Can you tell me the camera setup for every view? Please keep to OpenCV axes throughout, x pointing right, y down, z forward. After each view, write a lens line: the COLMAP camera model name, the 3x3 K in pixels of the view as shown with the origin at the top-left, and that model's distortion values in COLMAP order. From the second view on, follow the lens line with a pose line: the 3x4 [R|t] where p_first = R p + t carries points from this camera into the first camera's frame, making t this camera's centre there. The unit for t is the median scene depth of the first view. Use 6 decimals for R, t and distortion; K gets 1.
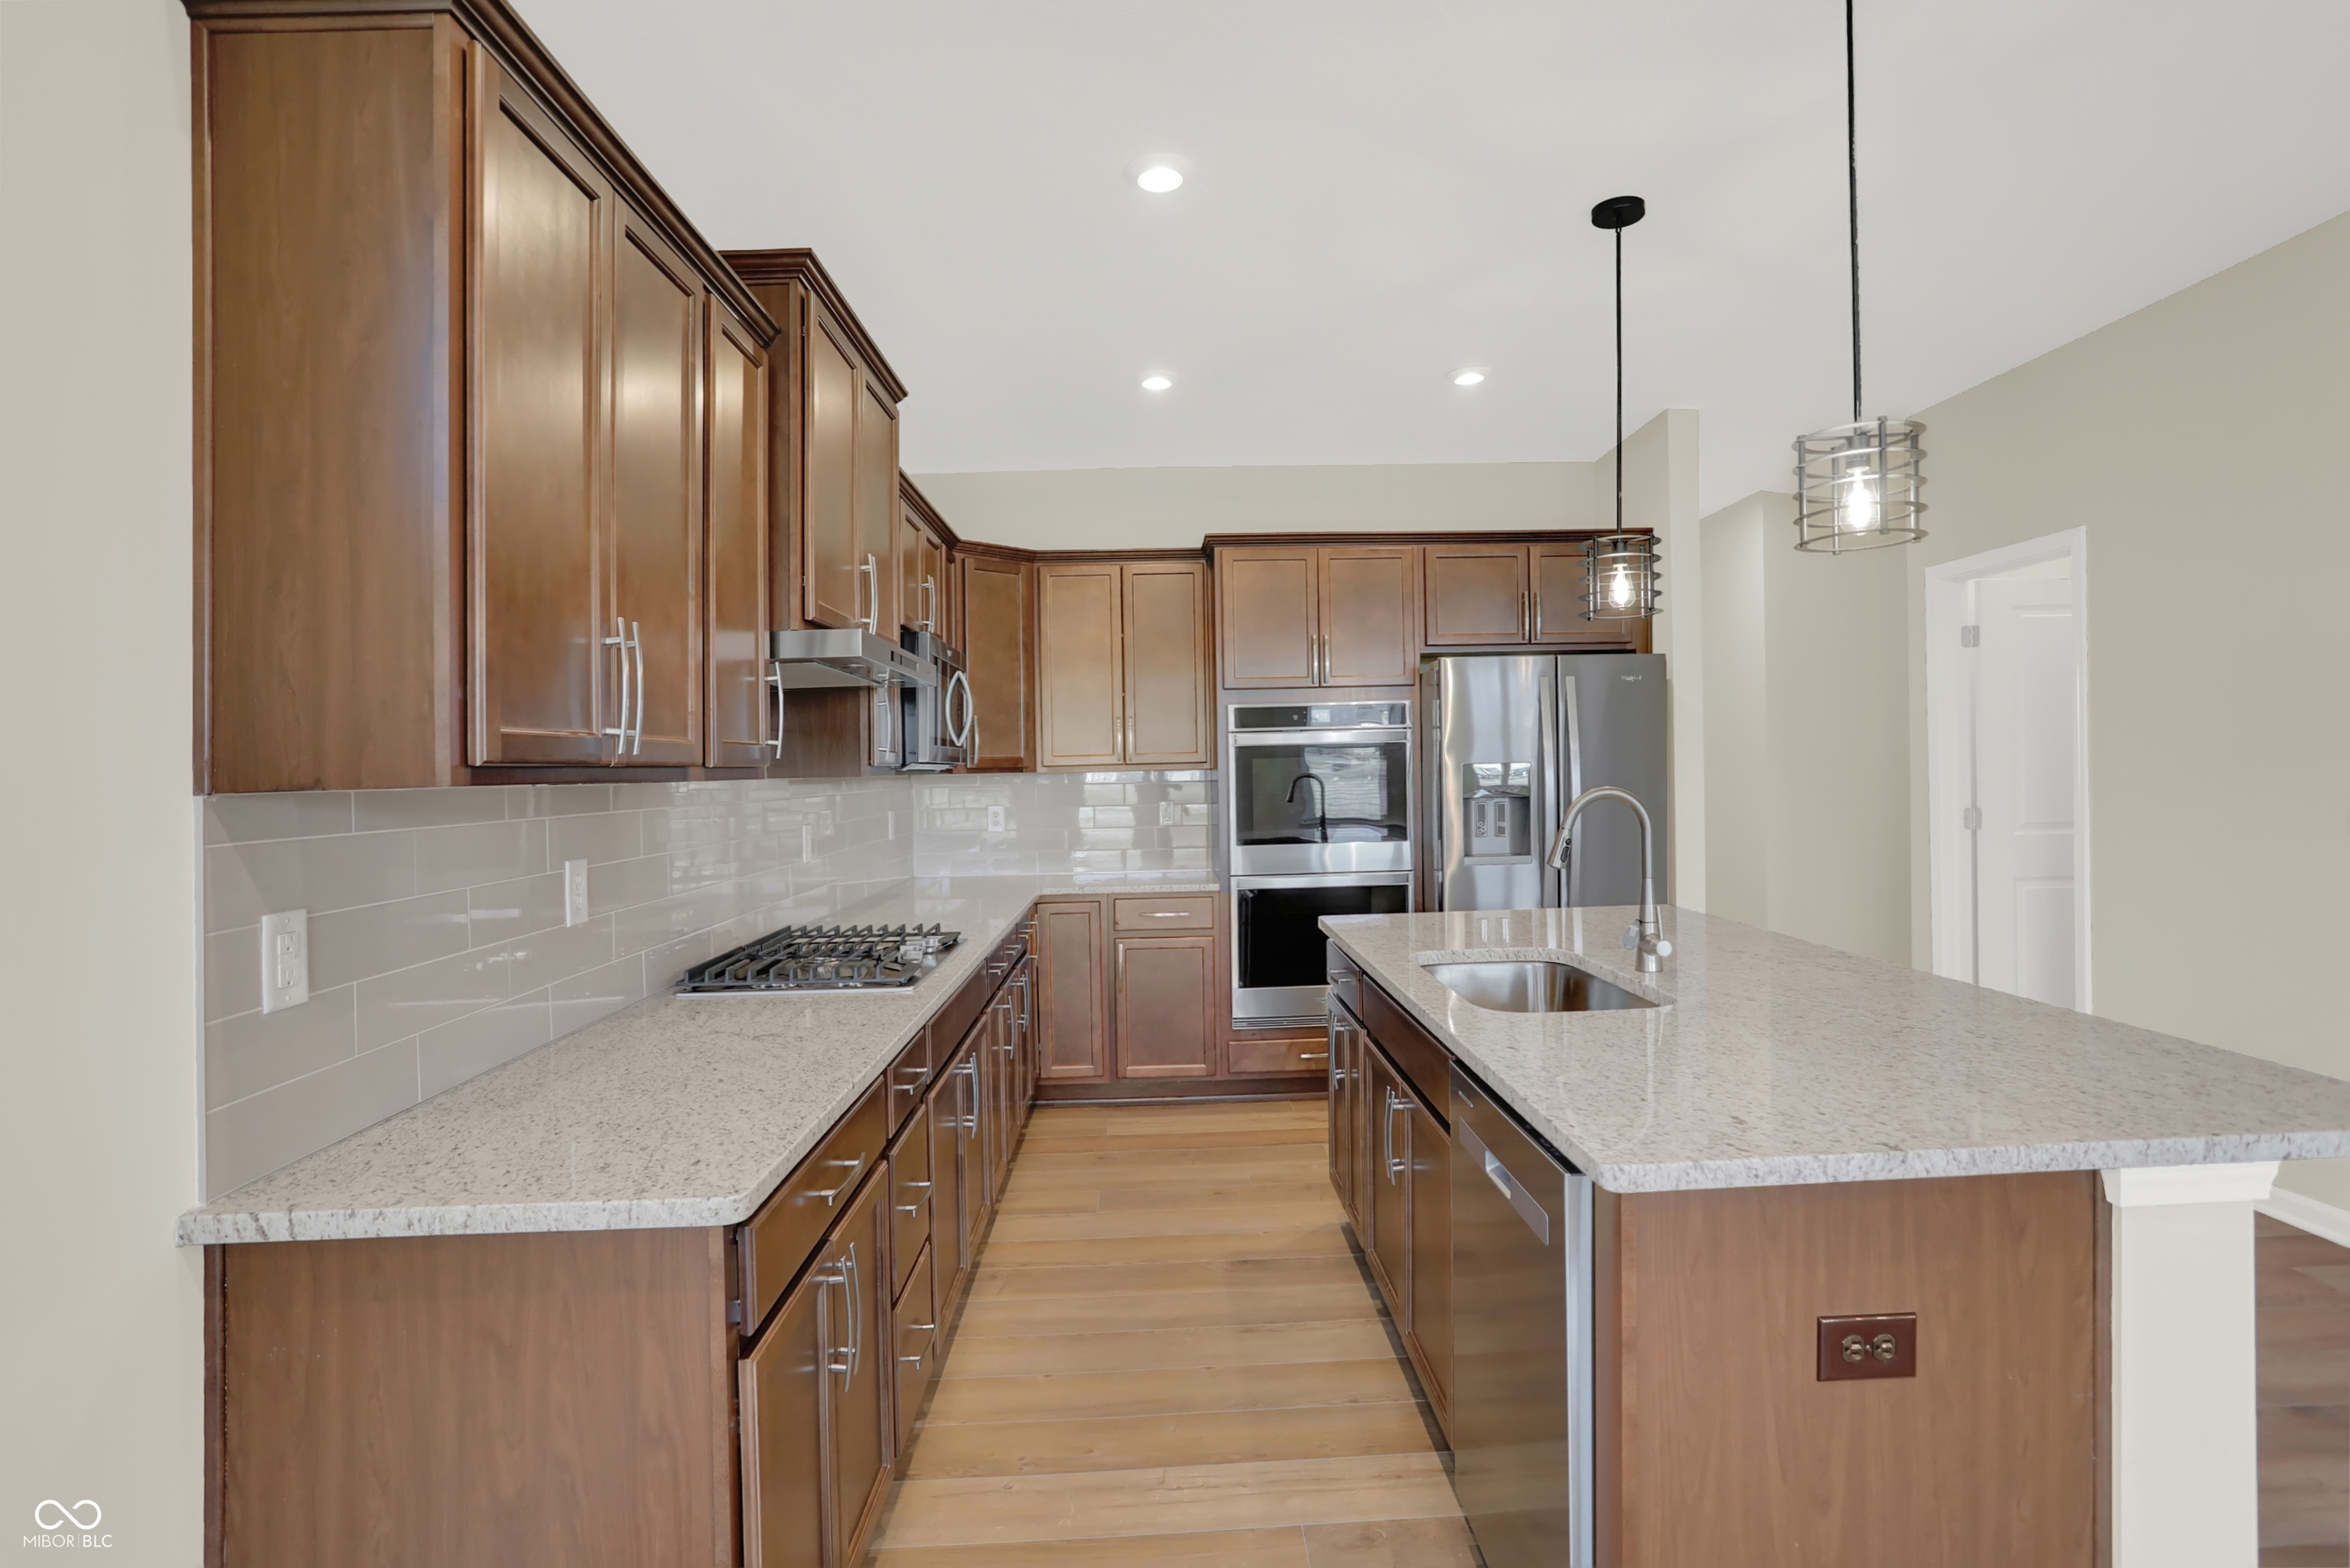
lens RADIAL K [[1199.7, 0, 1171.4], [0, 1199.7, 783.8], [0, 0, 1]] dist [-0.074479, 0.049209]
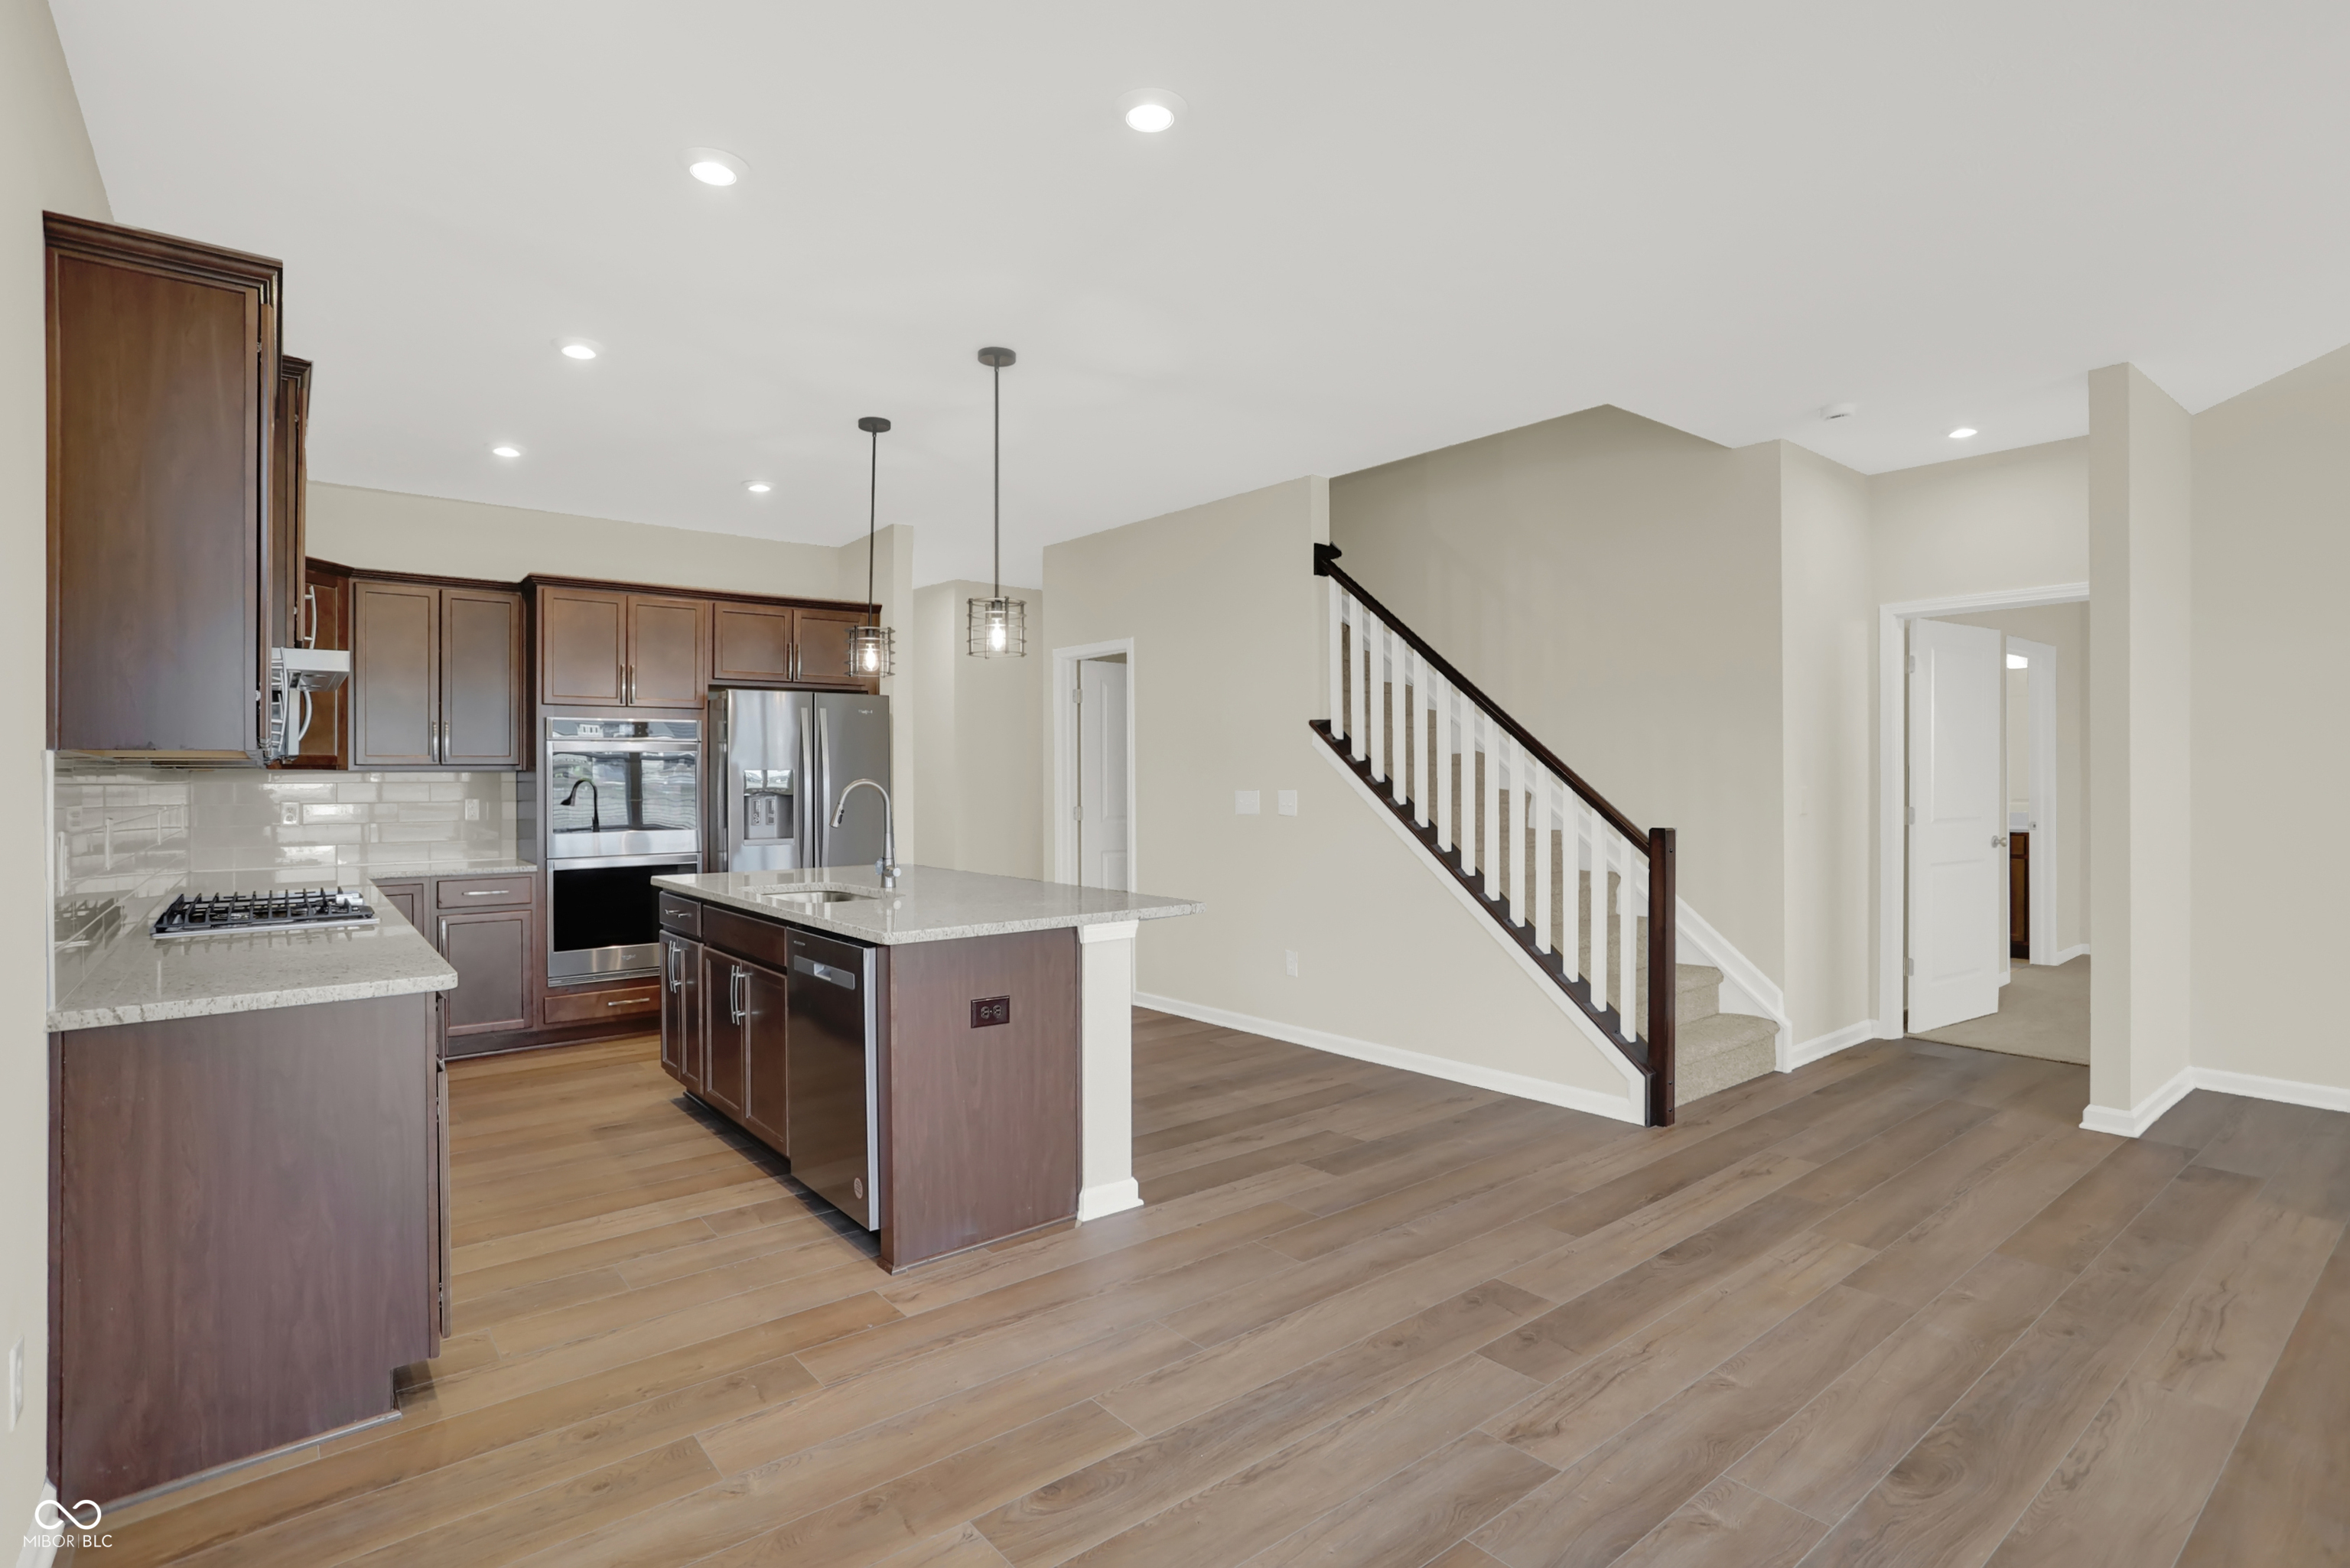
lens RADIAL K [[1199.7, 0, 1171.4], [0, 1199.7, 783.8], [0, 0, 1]] dist [-0.074479, 0.049209]
pose [[0.799827, 0.016765, 0.599996, -0.204380], [-0.005313, 0.999768, -0.020854, 0.028691], [-0.600207, 0.013492, 0.799731, -0.416366]]
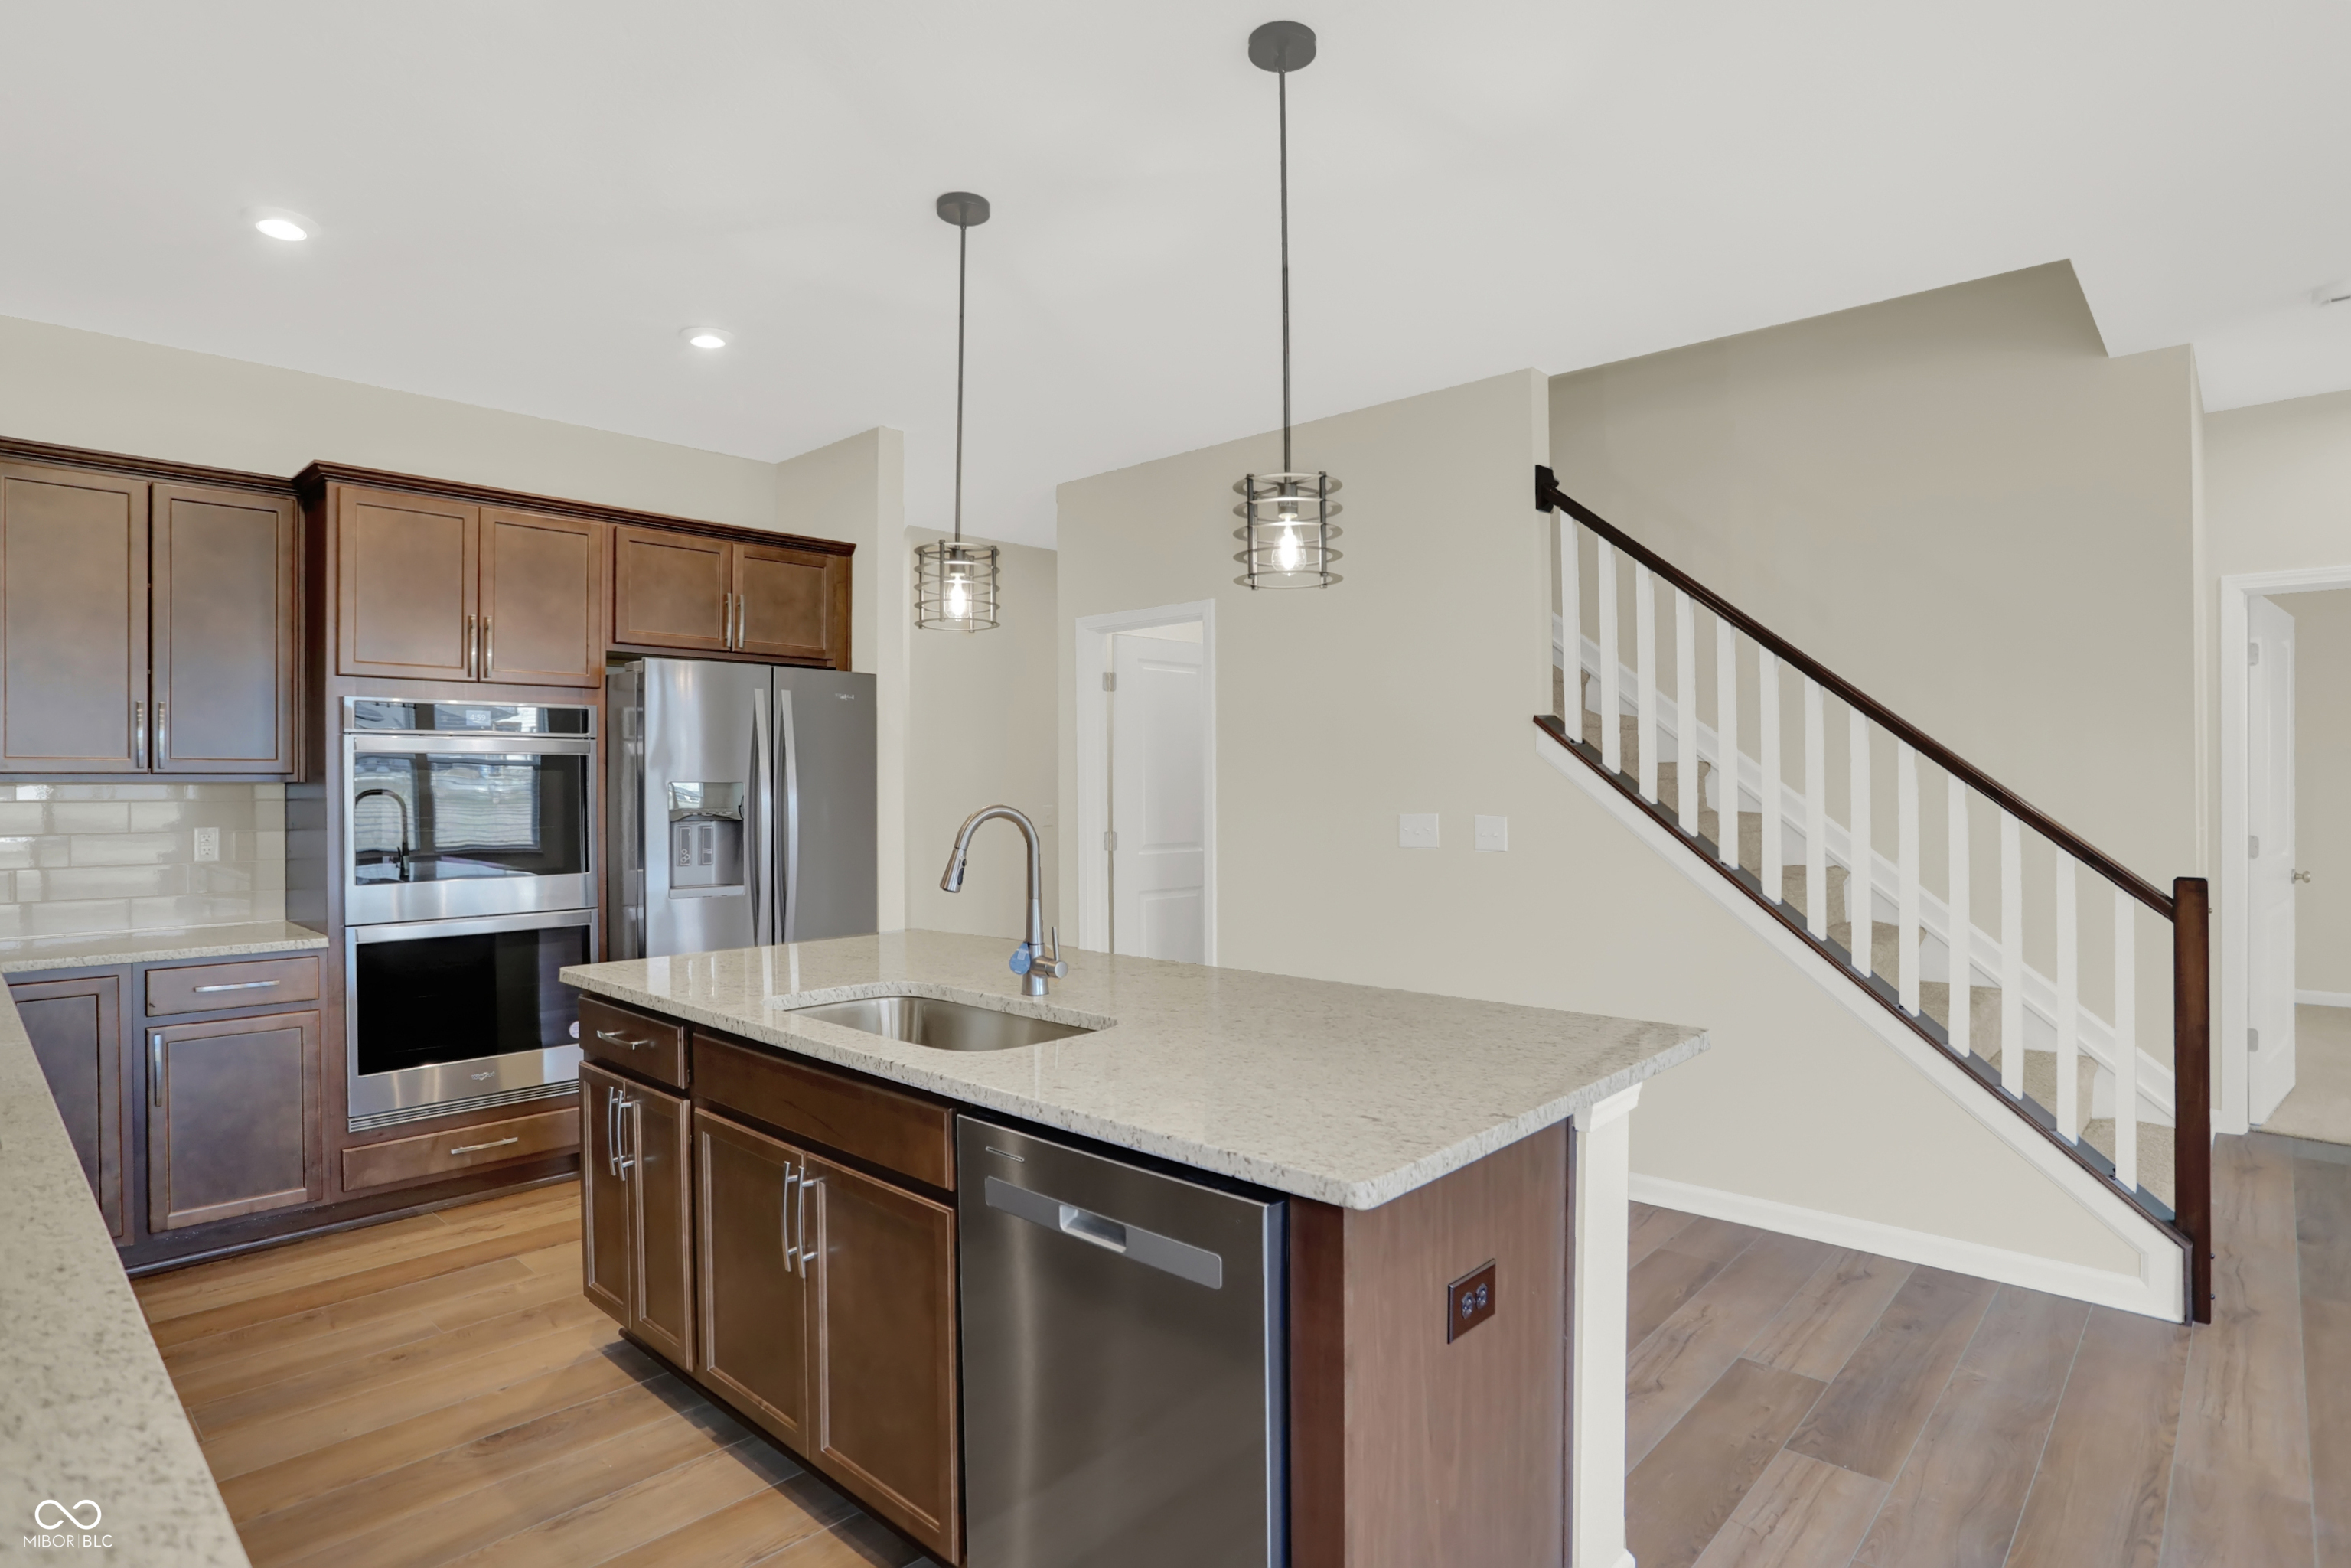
lens RADIAL K [[1219.6, 0, 1169.6], [0, 1219.6, 814.2], [0, 0, 1]] dist [-0.034364, 0.001169]
pose [[0.698047, 0.004775, 0.716036, -0.160947], [-0.004555, 0.999987, -0.002228, 0.008158], [-0.716038, -0.001706, 0.698059, 0.147418]]
